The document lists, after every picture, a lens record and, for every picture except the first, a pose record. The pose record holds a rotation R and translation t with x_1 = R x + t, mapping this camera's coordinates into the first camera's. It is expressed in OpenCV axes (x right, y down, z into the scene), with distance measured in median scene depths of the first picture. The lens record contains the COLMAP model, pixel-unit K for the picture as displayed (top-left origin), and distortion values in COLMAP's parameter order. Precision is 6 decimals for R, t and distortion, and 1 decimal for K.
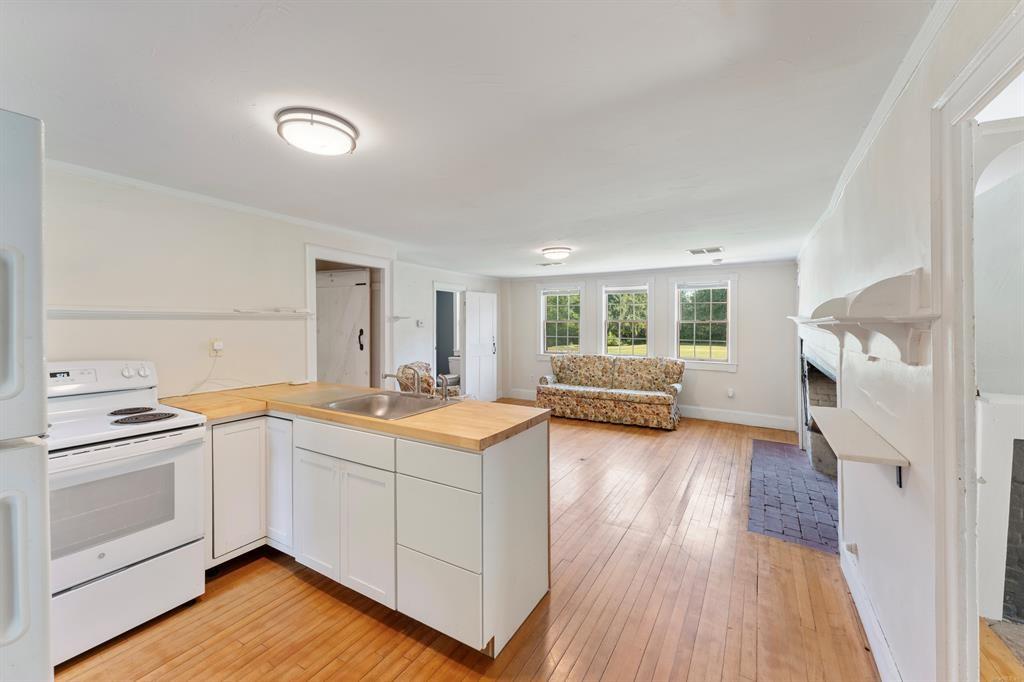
lens RADIAL K [[412.7, 0, 512.2], [0, 412.7, 333.1], [0, 0, 1]] dist [-0.000269, 0.000254]
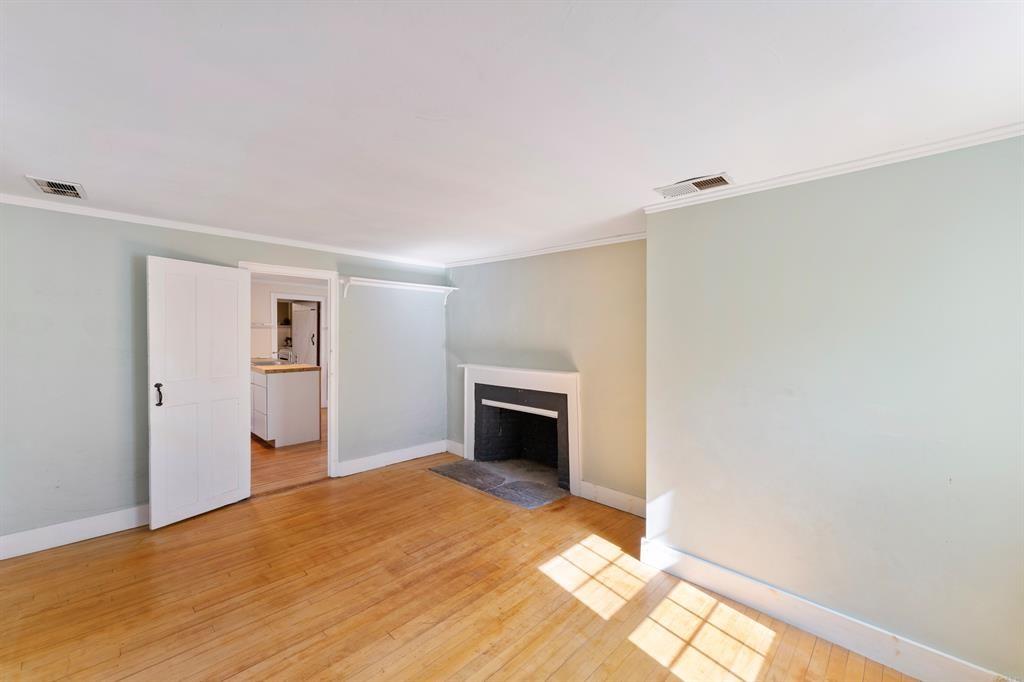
lens RADIAL K [[412.7, 0, 512.0], [0, 412.7, 337.8], [0, 0, 1]] dist [-0.000269, 0.000254]
pose [[0.970415, 0.014881, -0.240984, 1.216766], [-0.016189, 0.999863, -0.003451, 0.001398], [0.240899, 0.007250, 0.970523, -0.763454]]
